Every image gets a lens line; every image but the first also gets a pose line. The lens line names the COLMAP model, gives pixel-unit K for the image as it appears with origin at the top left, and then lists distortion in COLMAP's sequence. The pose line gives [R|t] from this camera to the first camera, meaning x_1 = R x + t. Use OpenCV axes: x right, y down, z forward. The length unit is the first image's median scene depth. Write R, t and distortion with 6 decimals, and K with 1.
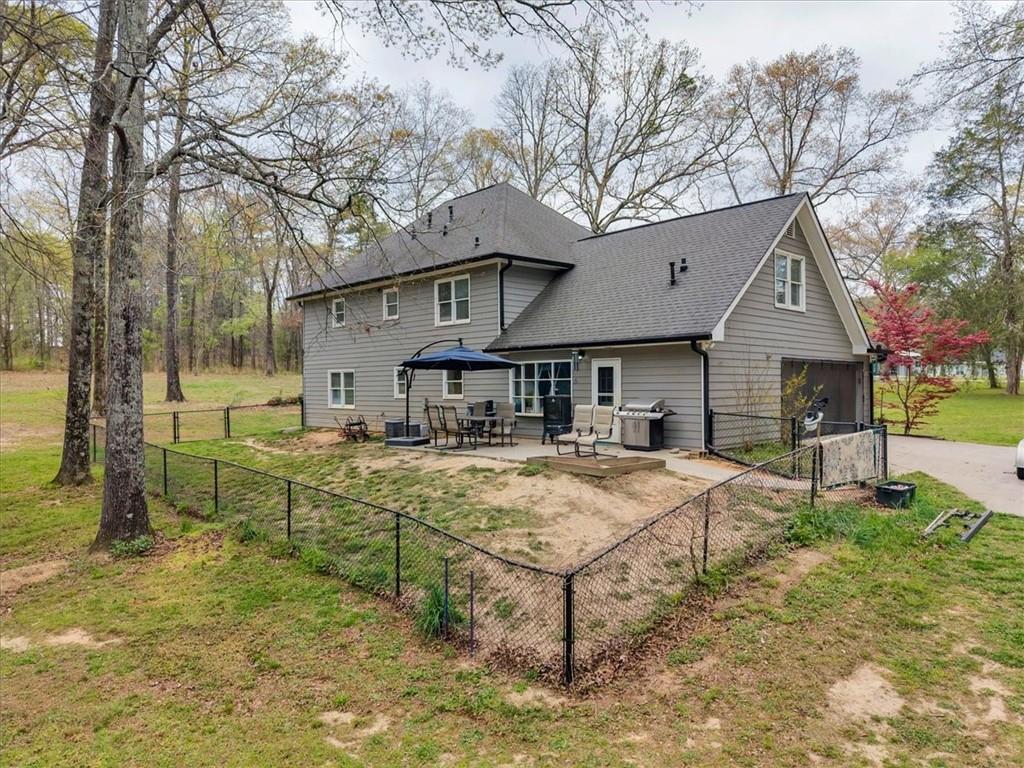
lens RADIAL K [[689.5, 0, 510.0], [0, 689.5, 389.1], [0, 0, 1]] dist [-0.008610, -0.003531]
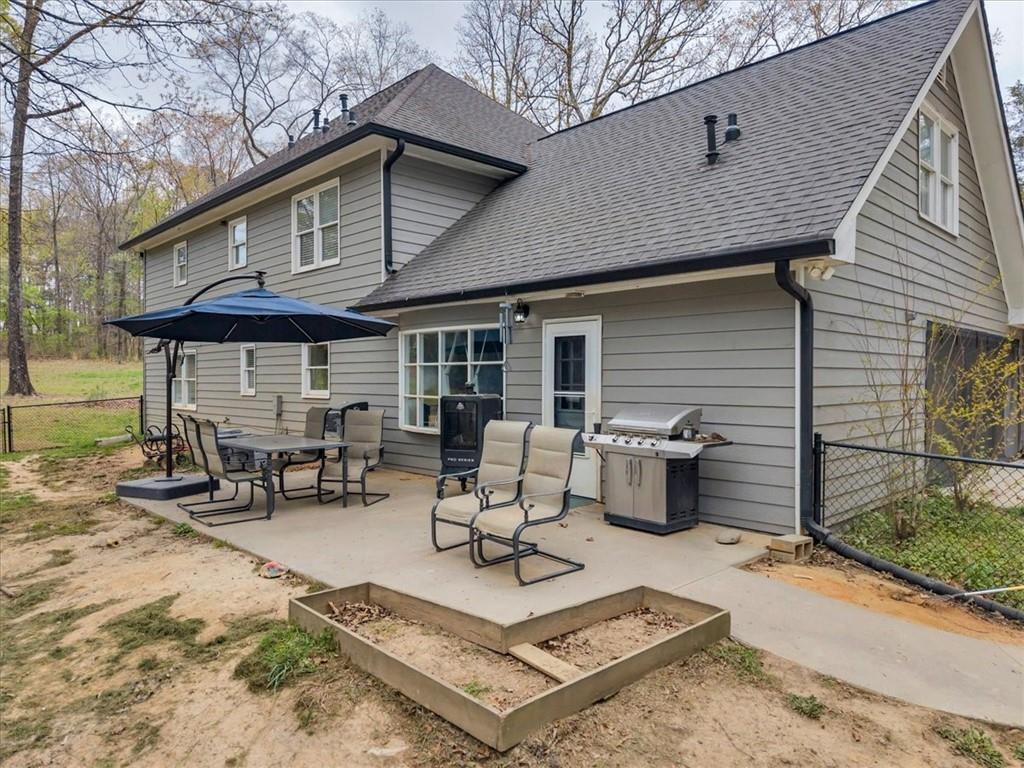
lens RADIAL K [[689.5, 0, 512.3], [0, 689.5, 378.8], [0, 0, 1]] dist [-0.008610, -0.003531]
pose [[0.999892, 0.007305, 0.012772, 0.093230], [-0.007240, 0.999961, -0.005143, 0.000011], [-0.012809, 0.005050, 0.999905, 0.525240]]
